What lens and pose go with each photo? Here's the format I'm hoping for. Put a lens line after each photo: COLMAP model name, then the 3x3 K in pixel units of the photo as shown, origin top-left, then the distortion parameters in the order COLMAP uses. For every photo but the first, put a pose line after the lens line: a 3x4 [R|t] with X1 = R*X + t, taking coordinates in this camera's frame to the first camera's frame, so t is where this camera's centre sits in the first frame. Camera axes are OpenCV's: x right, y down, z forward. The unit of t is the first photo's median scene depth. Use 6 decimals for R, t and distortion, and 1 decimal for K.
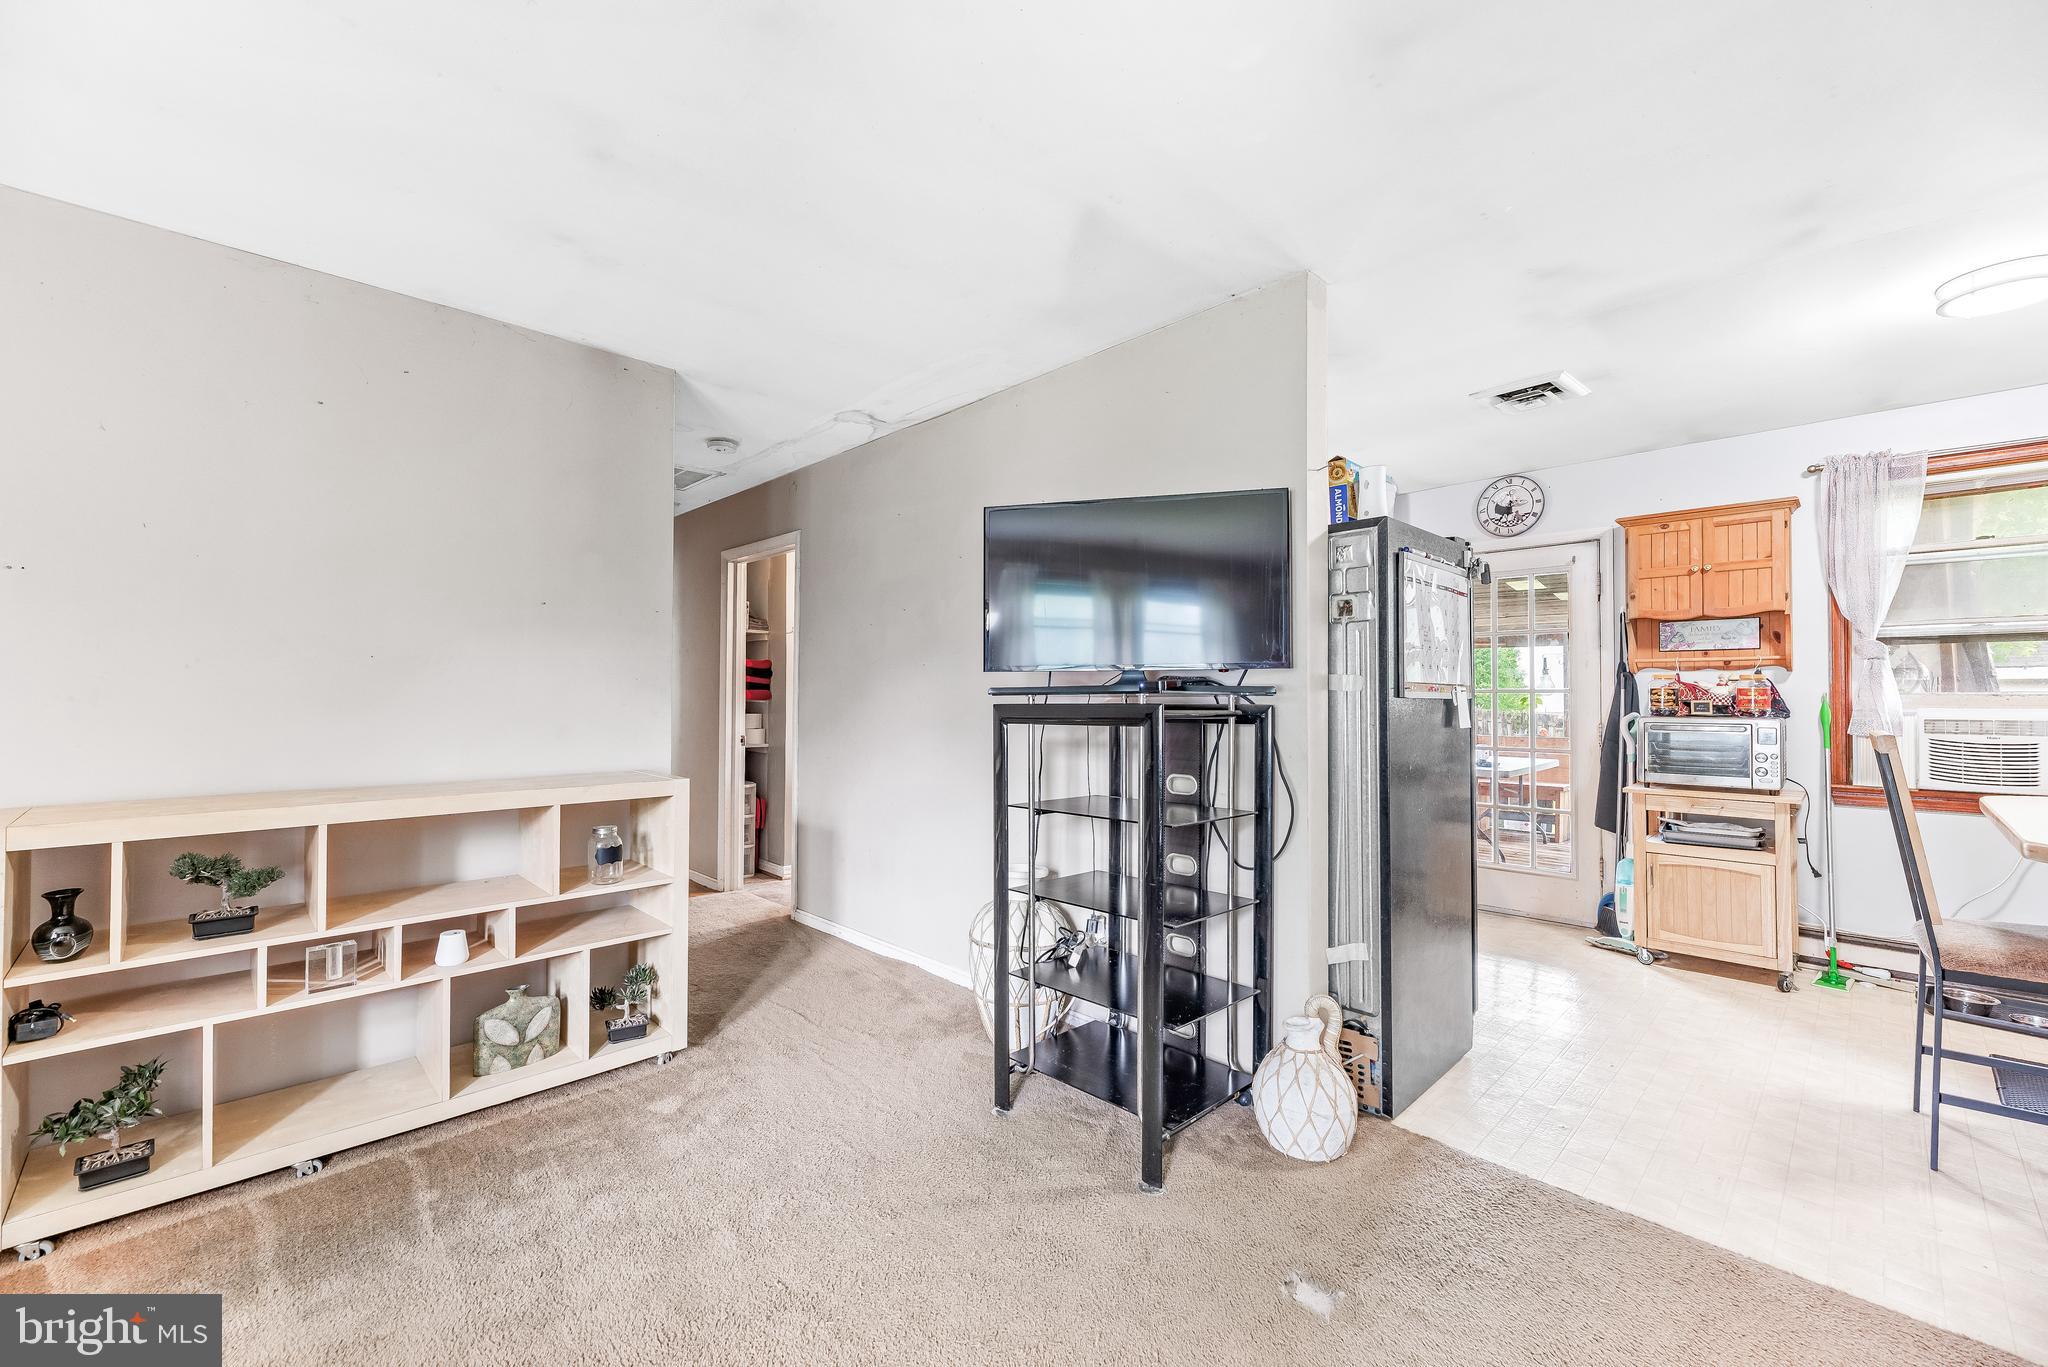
lens RADIAL K [[841.0, 0, 1009.3], [0, 841.0, 684.1], [0, 0, 1]] dist [0.000827, -0.000405]
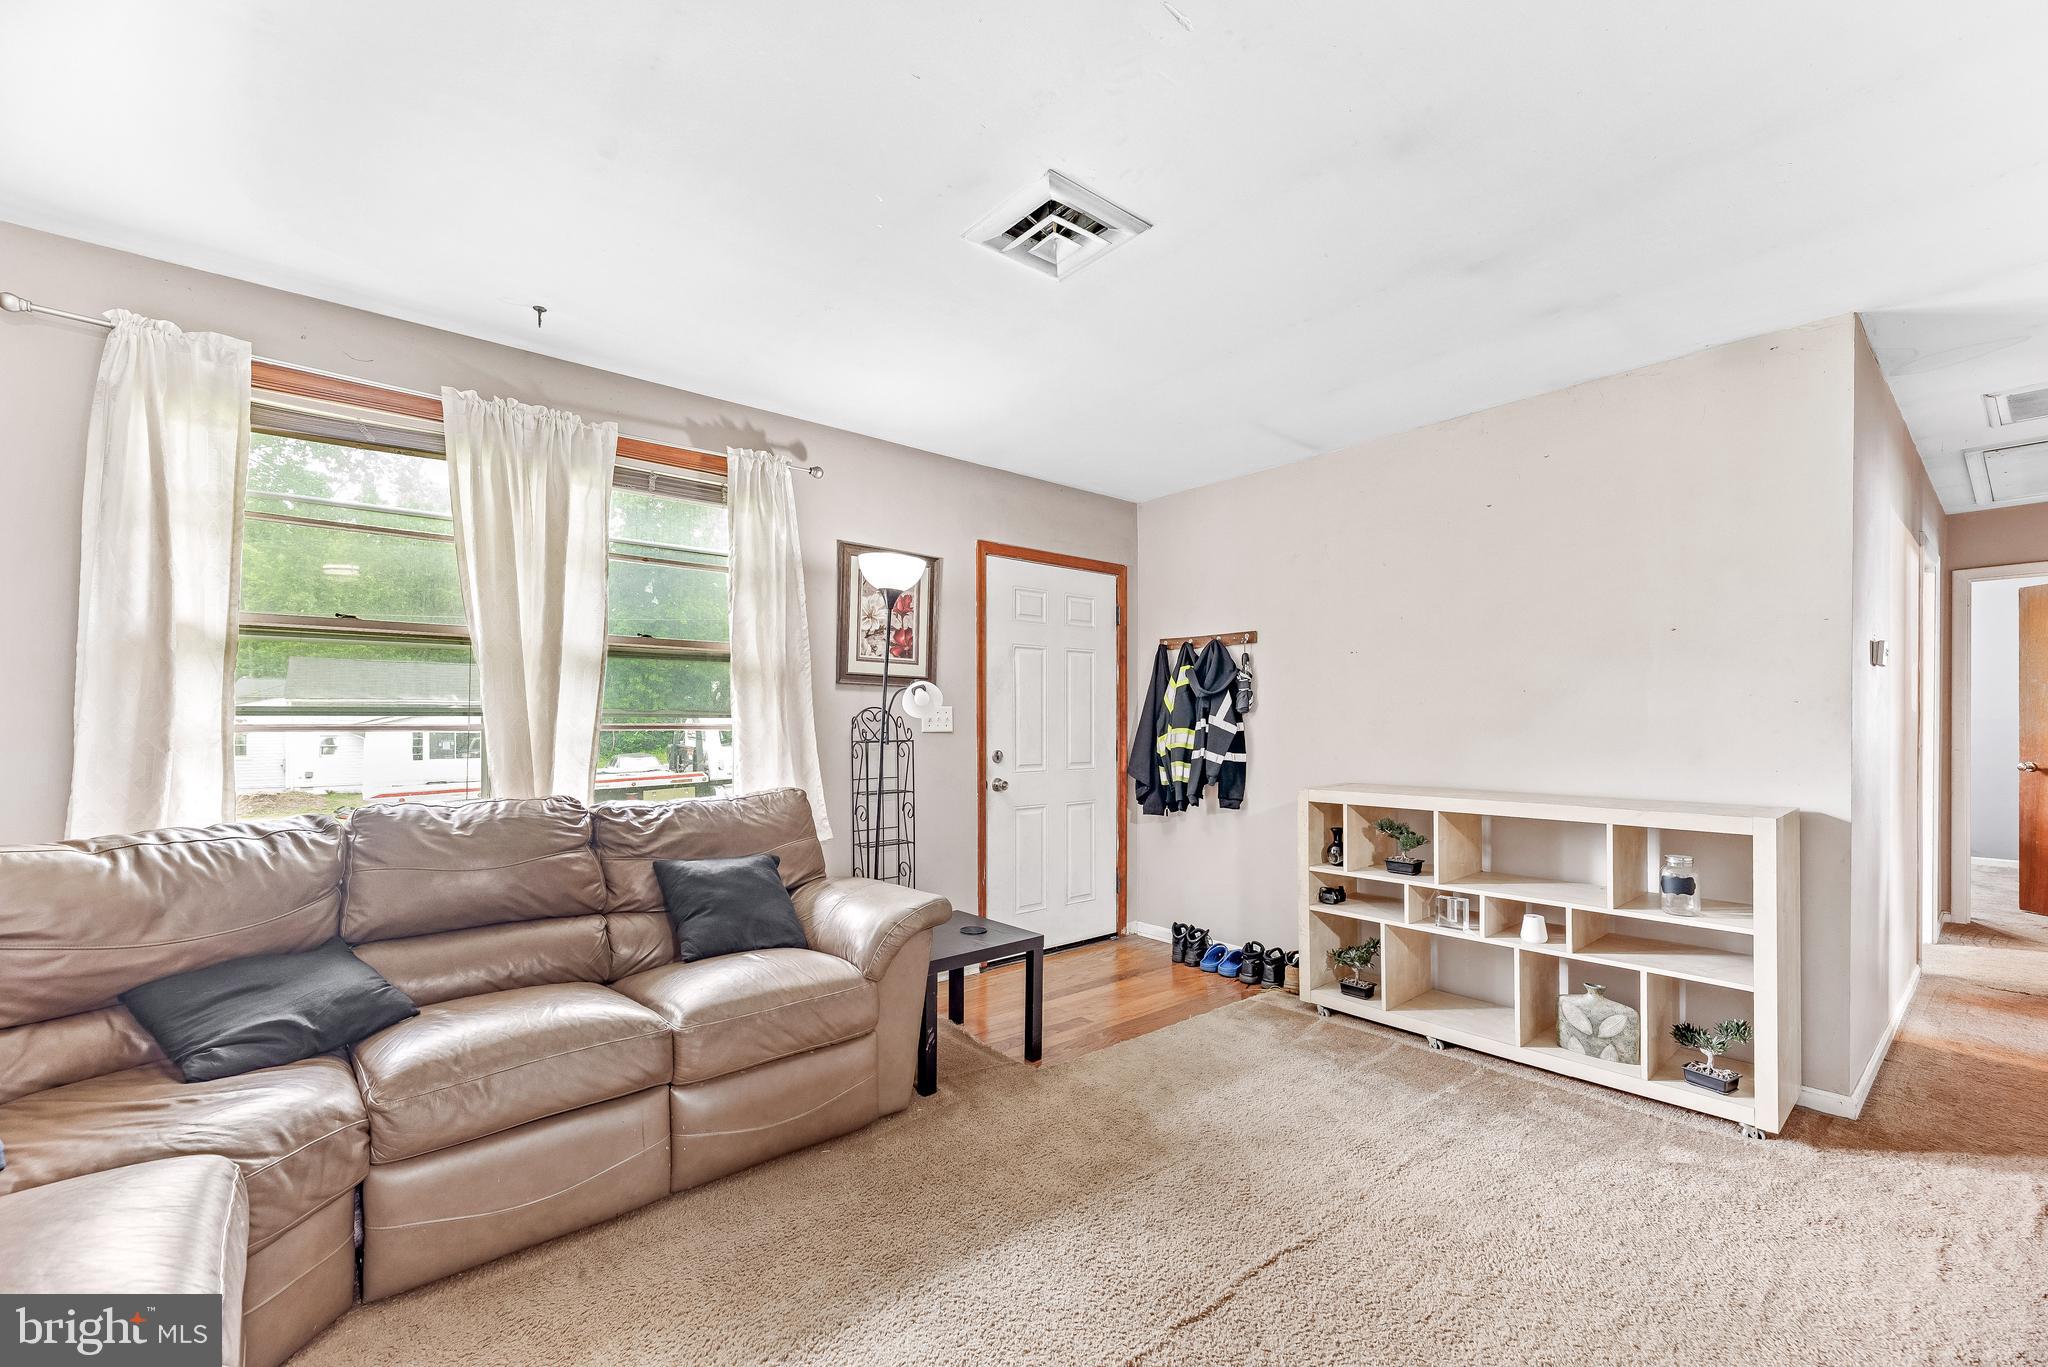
lens RADIAL K [[835.9, 0, 1015.3], [0, 835.9, 726.0], [0, 0, 1]] dist [-0.001585, -0.000043]
pose [[-0.080167, 0.003492, -0.996775, 0.373041], [0.016934, 0.999854, 0.002141, 0.002895], [0.996638, -0.016708, -0.080214, 0.218481]]
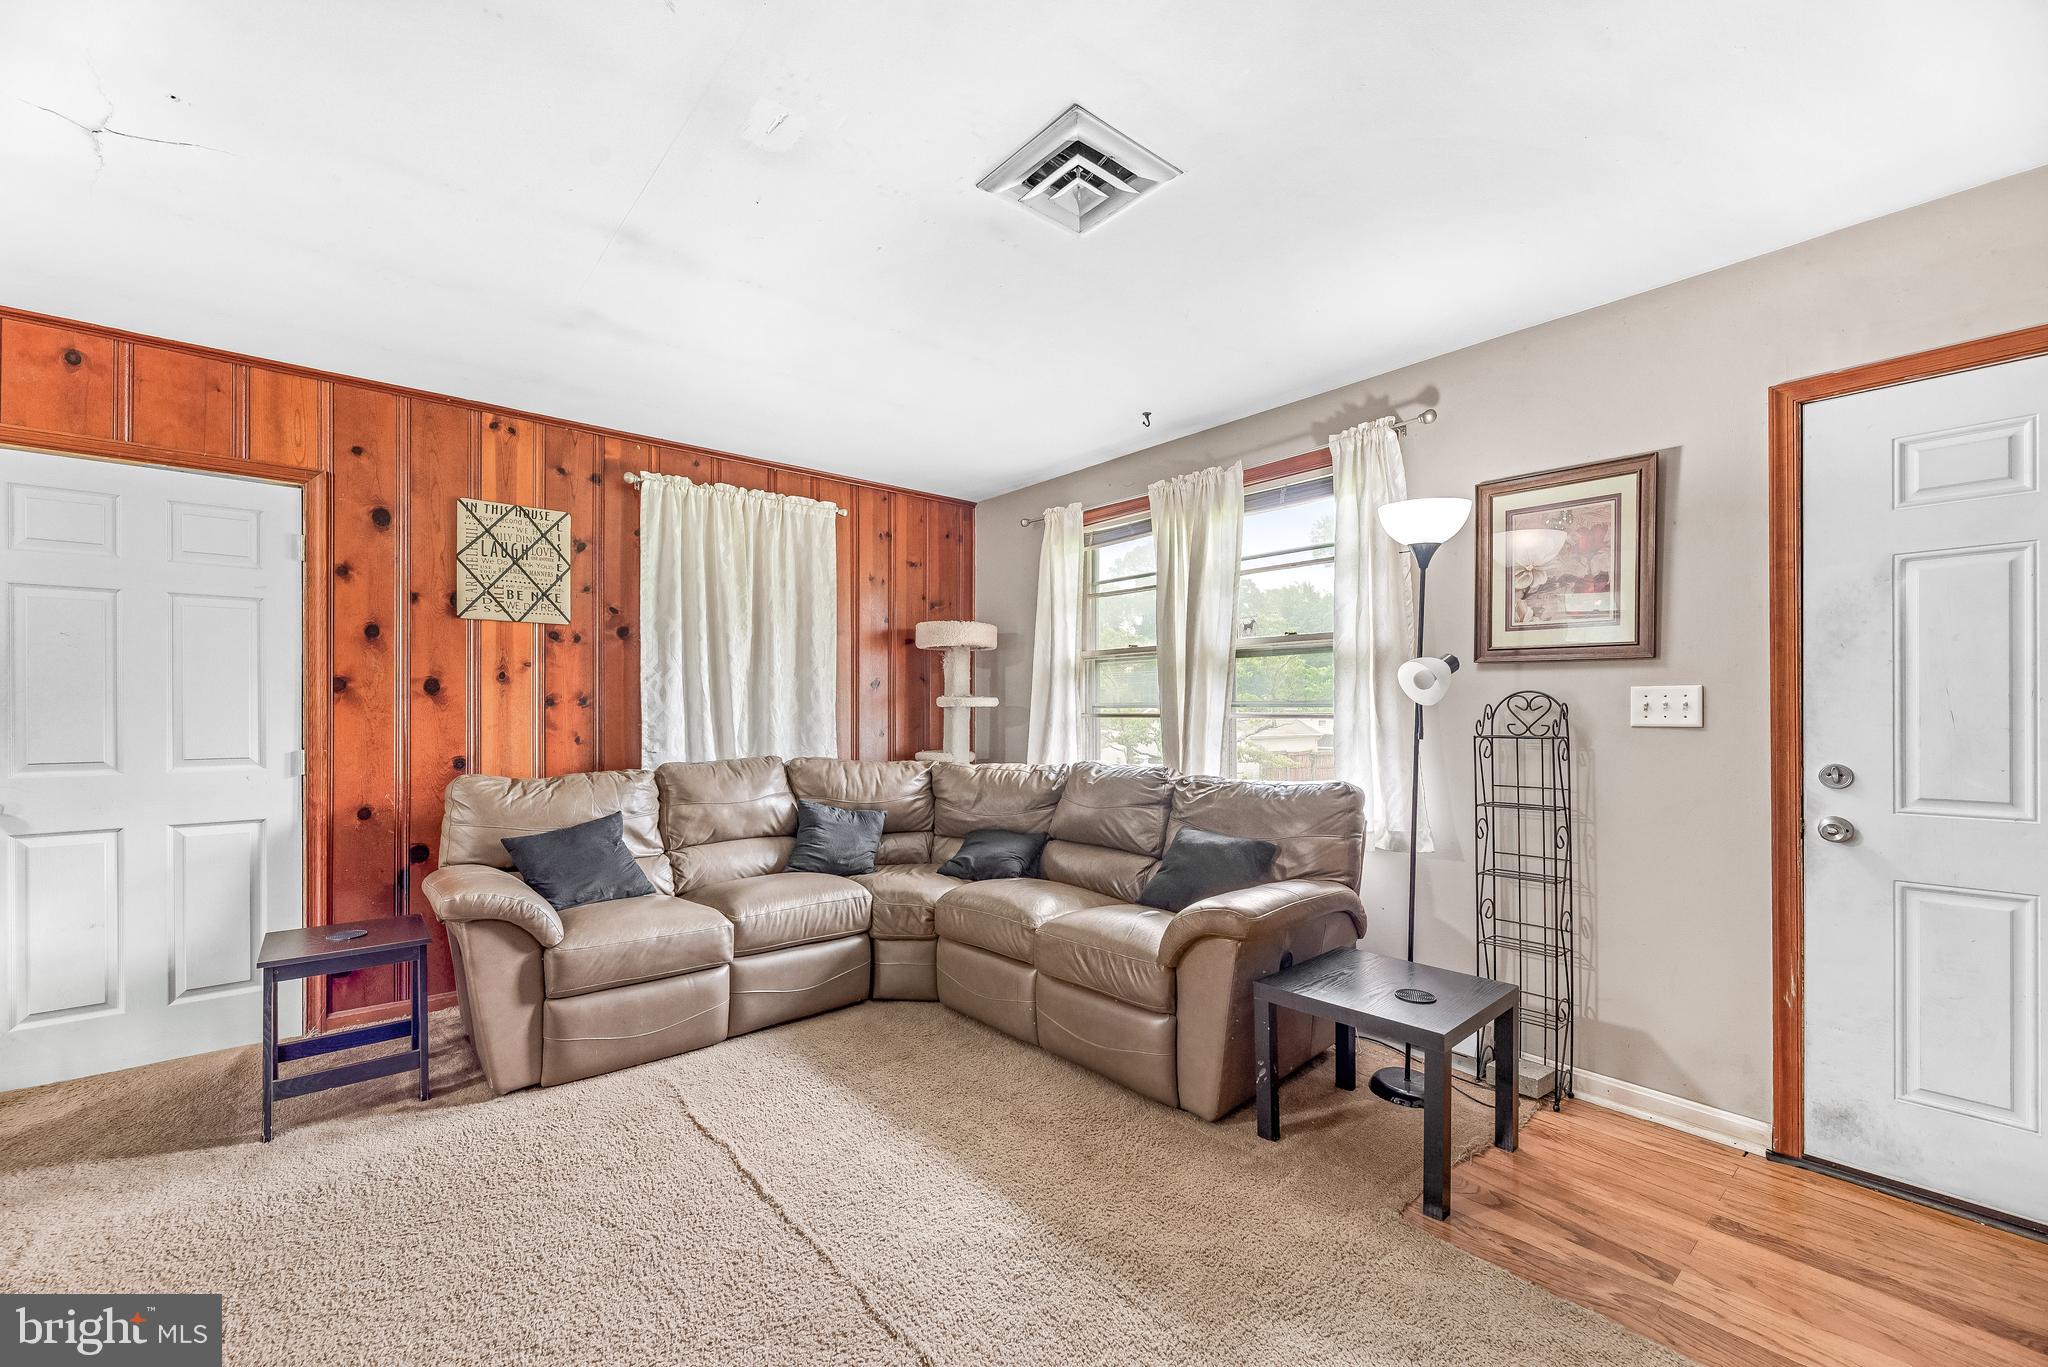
lens RADIAL K [[825.4, 0, 1013.9], [0, 825.4, 717.2], [0, 0, 1]] dist [-0.000907, 0.000327]
pose [[-0.997239, -0.002479, 0.074213, -0.179255], [-0.003486, 0.999904, -0.013433, 0.013407], [-0.074173, -0.013654, -0.997152, 0.705277]]
